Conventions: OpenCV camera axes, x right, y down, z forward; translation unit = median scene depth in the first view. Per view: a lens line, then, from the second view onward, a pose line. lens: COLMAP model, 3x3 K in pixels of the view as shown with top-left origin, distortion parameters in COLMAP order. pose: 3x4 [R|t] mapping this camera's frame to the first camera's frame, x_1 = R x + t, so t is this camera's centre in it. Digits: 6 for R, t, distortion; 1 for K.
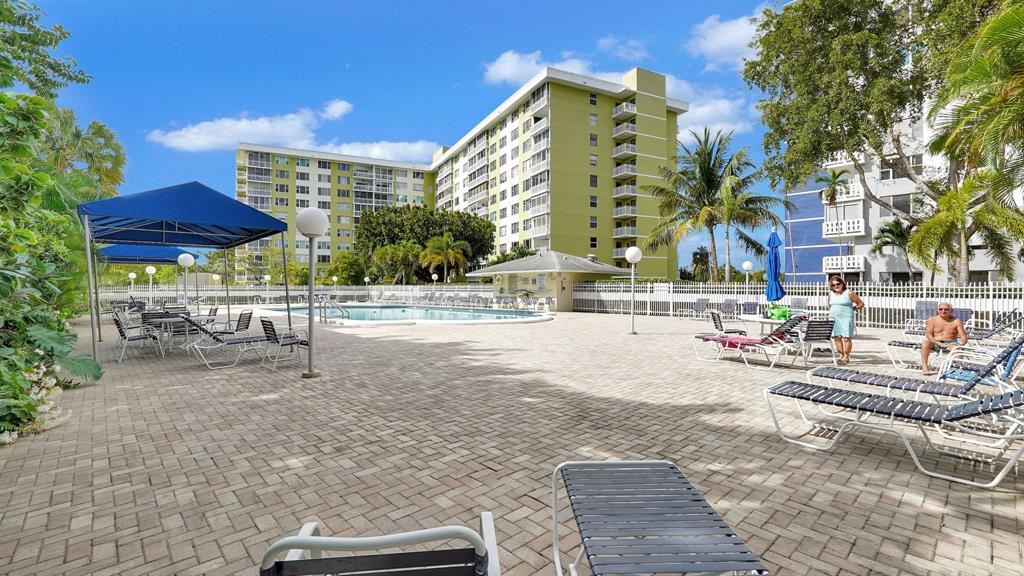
lens RADIAL K [[451.3, 0, 512.0], [0, 451.3, 288.0], [0, 0, 1]] dist [-0.016320, 0.008013]
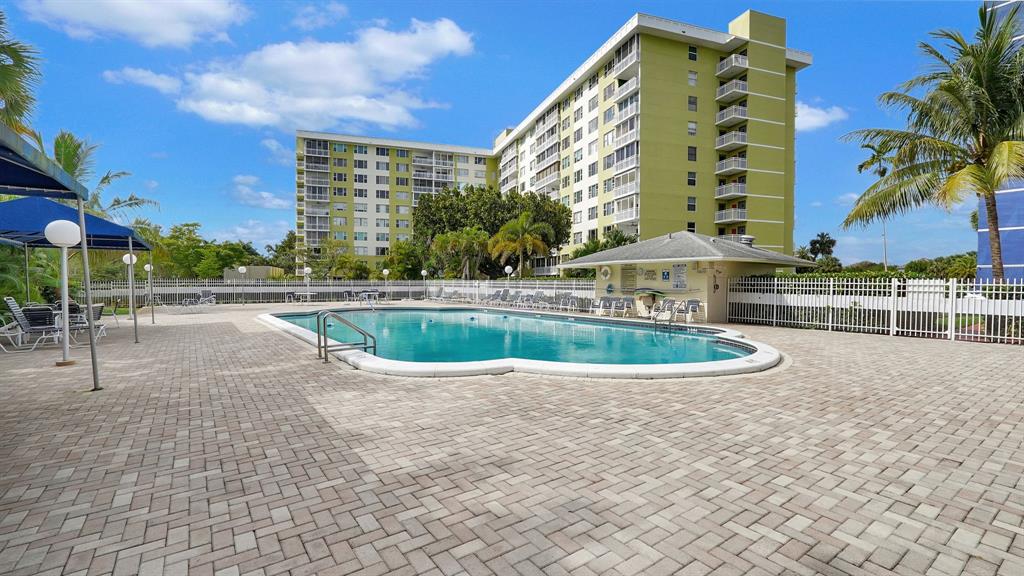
lens RADIAL K [[451.3, 0, 512.0], [0, 451.3, 288.0], [0, 0, 1]] dist [-0.016320, 0.008013]
pose [[0.991912, 0.004705, -0.126842, -0.037451], [-0.002966, 0.999899, 0.013900, -0.002183], [0.126895, -0.013412, 0.991825, 0.130901]]
